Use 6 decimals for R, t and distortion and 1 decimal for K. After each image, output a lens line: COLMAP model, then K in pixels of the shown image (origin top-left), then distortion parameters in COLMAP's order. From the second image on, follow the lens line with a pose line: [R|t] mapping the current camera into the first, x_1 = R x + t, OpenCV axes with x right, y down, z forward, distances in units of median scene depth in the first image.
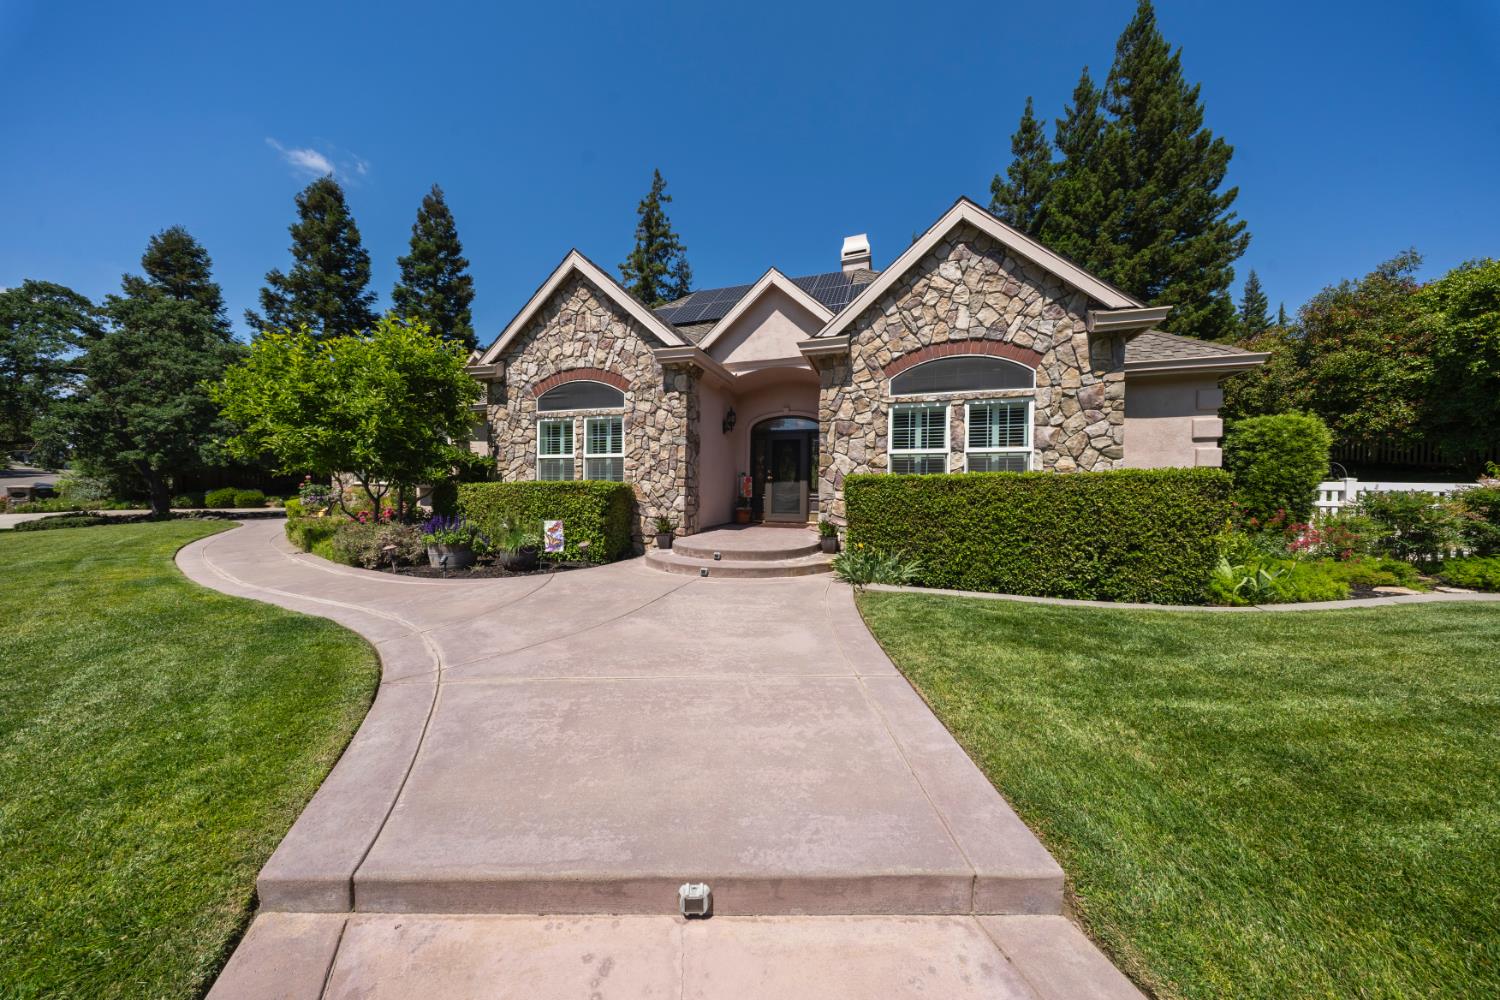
lens RADIAL K [[422.7, 0, 752.2], [0, 422.7, 491.6], [0, 0, 1]] dist [-0.000215, -0.000039]
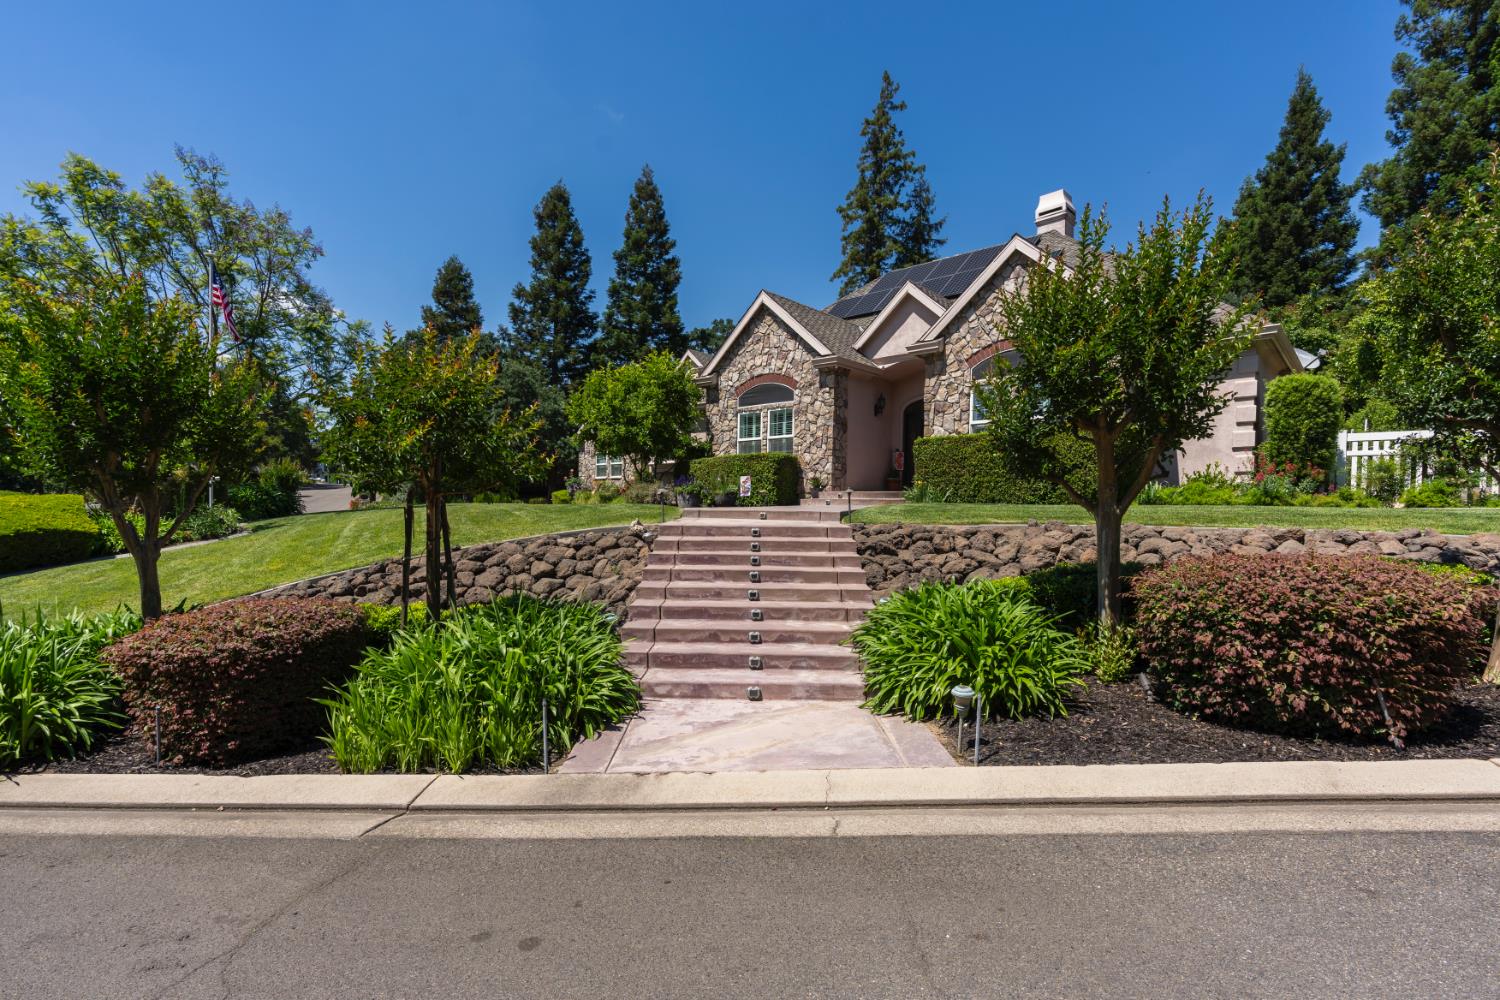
lens RADIAL K [[648.5, 0, 750.0], [0, 648.5, 500.0], [0, 0, 1]] dist [-0.000522, 0.000484]
pose [[0.896981, 0.002706, -0.442060, 0.452156], [-0.010542, 0.999828, -0.015270, 0.141201], [0.441943, 0.018357, 0.896855, -0.855208]]
